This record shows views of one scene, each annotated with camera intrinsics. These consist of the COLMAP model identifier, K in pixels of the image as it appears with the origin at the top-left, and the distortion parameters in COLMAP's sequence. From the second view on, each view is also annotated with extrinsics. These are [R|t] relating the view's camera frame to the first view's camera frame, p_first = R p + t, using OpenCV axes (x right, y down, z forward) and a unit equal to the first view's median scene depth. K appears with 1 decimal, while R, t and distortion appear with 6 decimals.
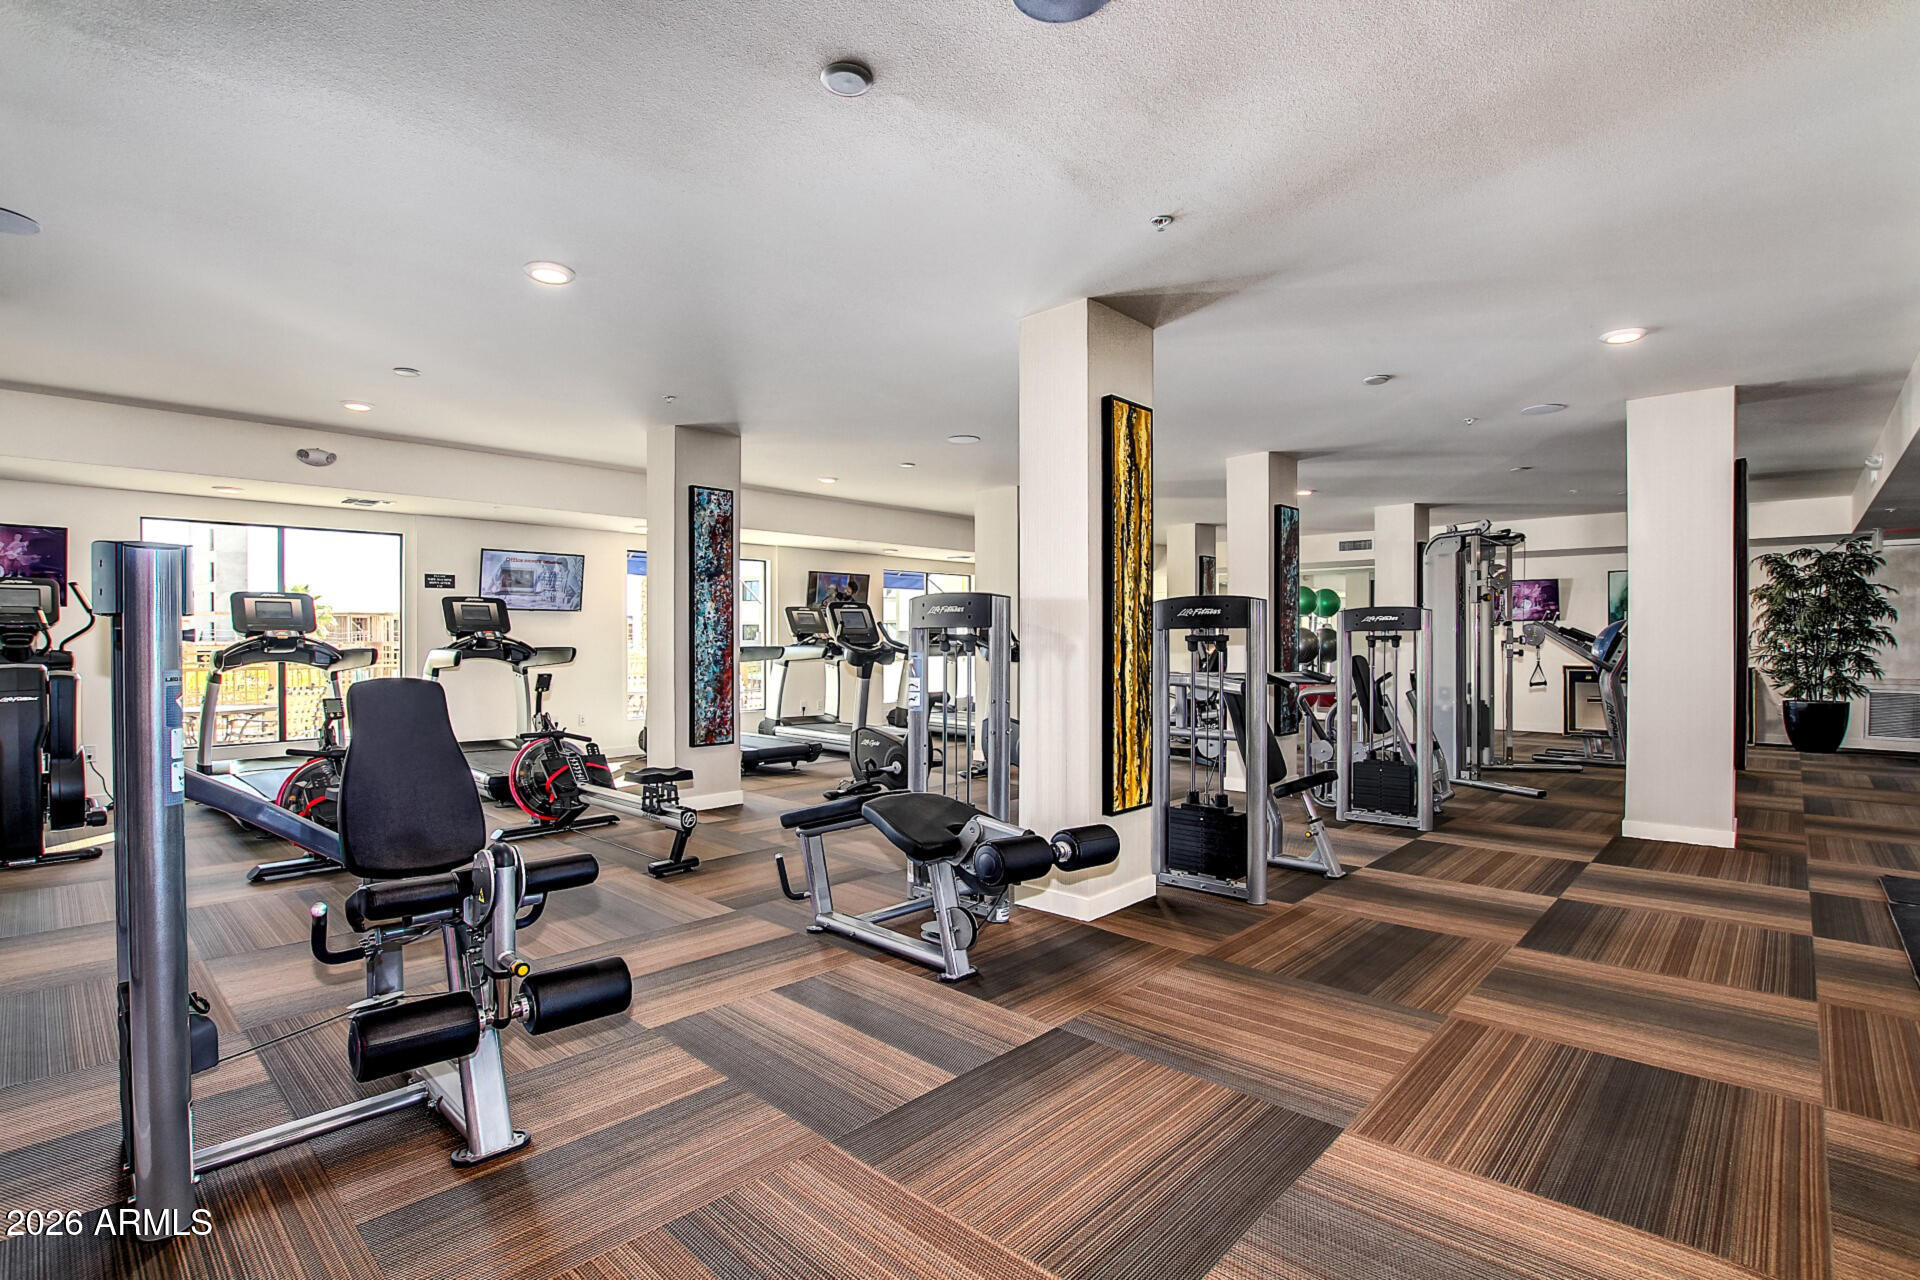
lens RADIAL K [[905.8, 0, 959.8], [0, 905.8, 656.2], [0, 0, 1]] dist [-0.030452, 0.001714]
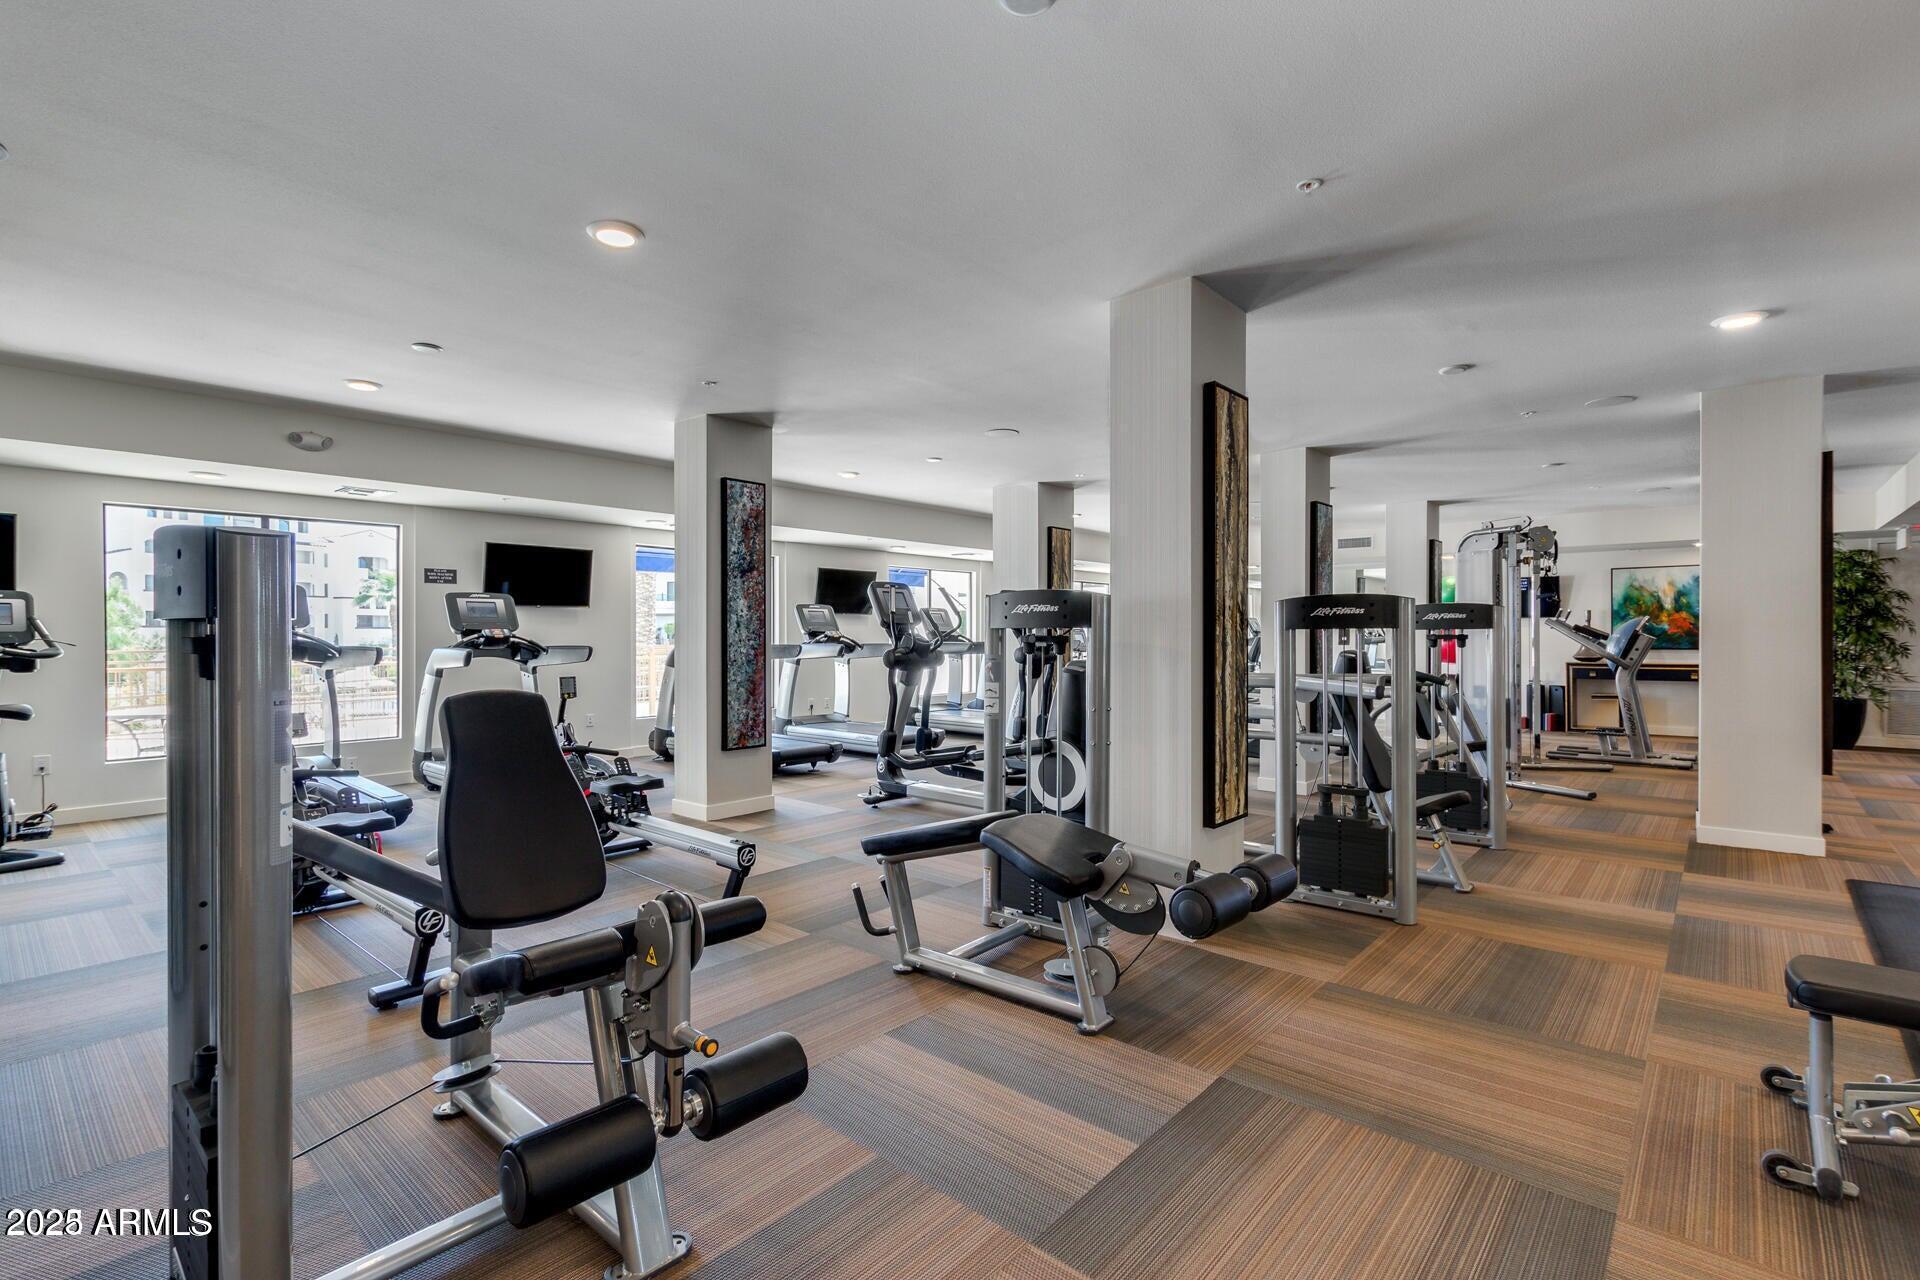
lens RADIAL K [[882.4, 0, 958.1], [0, 882.4, 645.8], [0, 0, 1]] dist [0.010260, -0.002271]
pose [[0.999472, -0.000378, 0.032484, -0.094183], [0.000567, 0.999983, -0.005815, -0.006136], [-0.032481, 0.005830, 0.999455, 0.065590]]
